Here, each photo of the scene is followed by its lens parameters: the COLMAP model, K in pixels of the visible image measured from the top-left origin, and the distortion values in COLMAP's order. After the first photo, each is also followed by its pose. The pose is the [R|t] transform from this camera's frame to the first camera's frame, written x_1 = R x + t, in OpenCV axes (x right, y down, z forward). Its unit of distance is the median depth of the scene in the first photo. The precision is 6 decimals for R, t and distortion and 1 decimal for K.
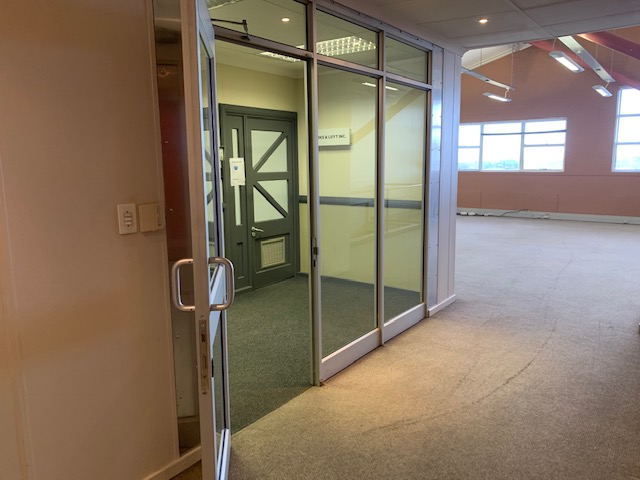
lens RADIAL K [[485.2, 0, 320.0], [0, 485.2, 240.0], [0, 0, 1]] dist [0.002323, -0.009509]
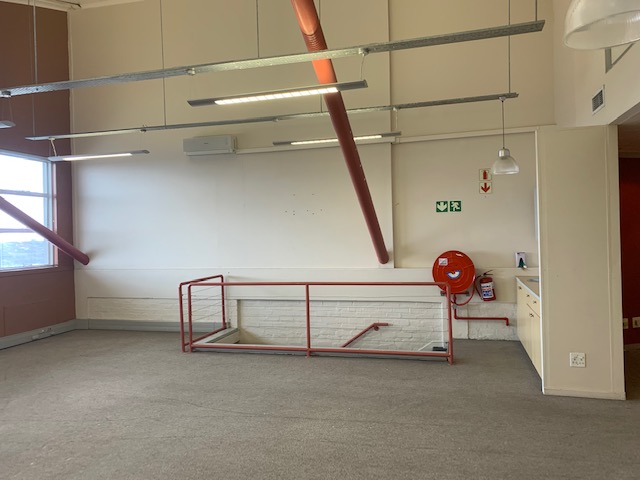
lens RADIAL K [[509.0, 0, 319.3], [0, 509.0, 232.2], [0, 0, 1]] dist [-0.000620, 0.000286]
pose [[-0.349518, 0.022832, 0.936652, -0.053828], [0.185544, 0.981591, 0.045310, -0.121641], [-0.918374, 0.189626, -0.347320, 0.686907]]
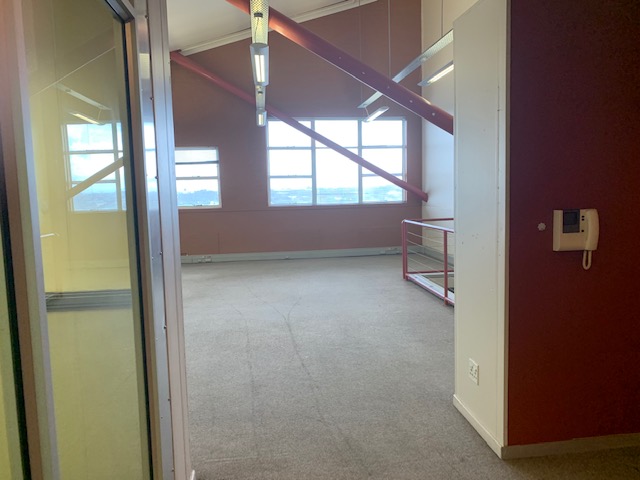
lens RADIAL K [[485.2, 0, 320.0], [0, 485.2, 240.0], [0, 0, 1]] dist [0.002323, -0.009509]
pose [[0.727095, -0.077842, 0.682110, 0.026297], [0.127521, 0.991574, -0.022774, -0.039381], [-0.674590, 0.103543, 0.730895, 0.238979]]
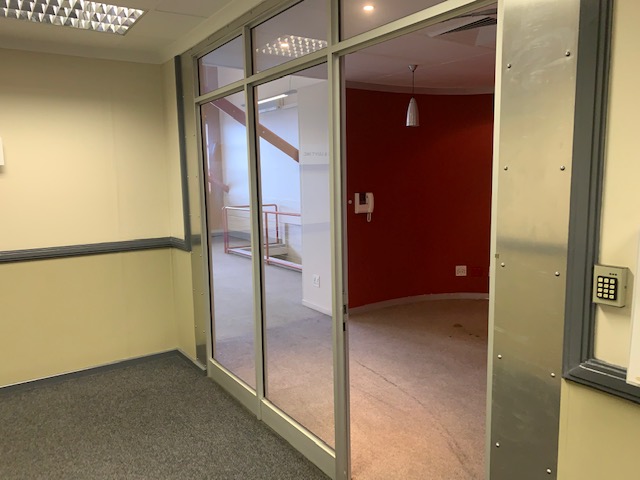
lens RADIAL K [[490.9, 0, 332.8], [0, 490.9, 242.2], [0, 0, 1]] dist [-0.001598, -0.002978]
pose [[0.297863, -0.114668, 0.947697, -0.191969], [0.158893, 0.984866, 0.069225, -0.035060], [-0.941292, 0.129963, 0.311575, 0.207745]]
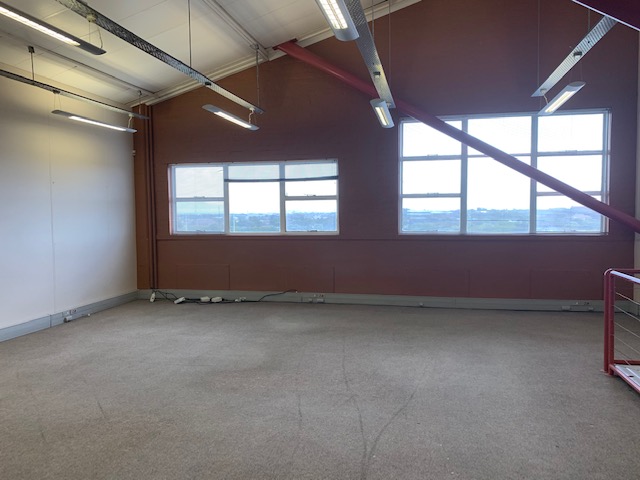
lens RADIAL K [[485.2, 0, 320.0], [0, 485.2, 240.0], [0, 0, 1]] dist [0.002323, -0.009509]
pose [[0.915228, -0.021748, 0.402348, 0.198335], [0.065881, 0.993182, -0.096176, -0.068364], [-0.397513, 0.114530, 0.910421, 0.379578]]
